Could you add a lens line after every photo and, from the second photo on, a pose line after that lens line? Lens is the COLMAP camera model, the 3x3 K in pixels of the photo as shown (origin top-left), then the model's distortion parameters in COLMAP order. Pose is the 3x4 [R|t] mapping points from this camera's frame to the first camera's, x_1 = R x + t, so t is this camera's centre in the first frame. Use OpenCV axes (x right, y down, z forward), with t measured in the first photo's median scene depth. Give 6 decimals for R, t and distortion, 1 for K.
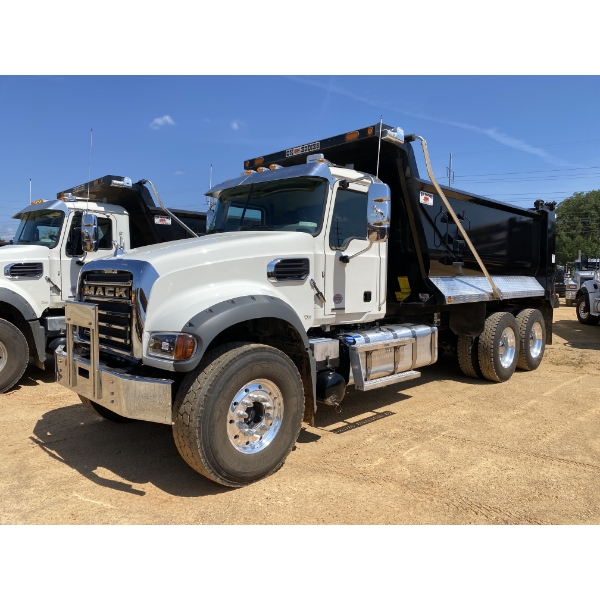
lens RADIAL K [[466.1, 0, 300.0], [0, 466.1, 300.0], [0, 0, 1]] dist [-0.002590, -0.003554]
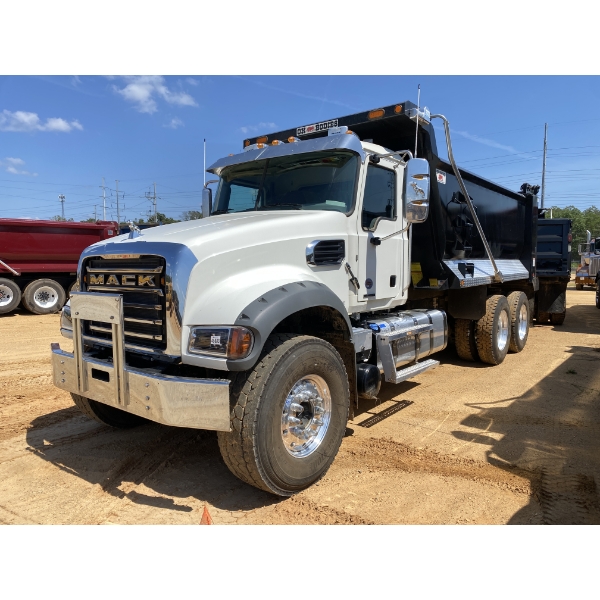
lens RADIAL K [[466.1, 0, 300.0], [0, 466.1, 300.0], [0, 0, 1]] dist [-0.002590, -0.003554]
pose [[0.992501, -0.021013, 0.120414, -0.185445], [0.017539, 0.999401, 0.029838, -0.000942], [-0.120968, -0.027502, 0.992275, 0.101321]]
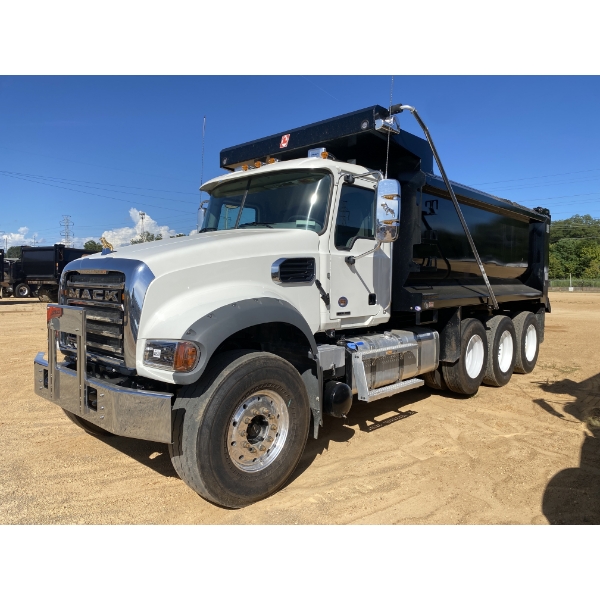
lens RADIAL K [[469.6, 0, 300.0], [0, 469.6, 300.0], [0, 0, 1]] dist [-0.009065, 0.002879]
pose [[0.999048, 0.000061, 0.043625, -0.051275], [0.000171, 0.999986, -0.005309, -0.001930], [-0.043624, 0.005312, 0.999034, 0.066190]]
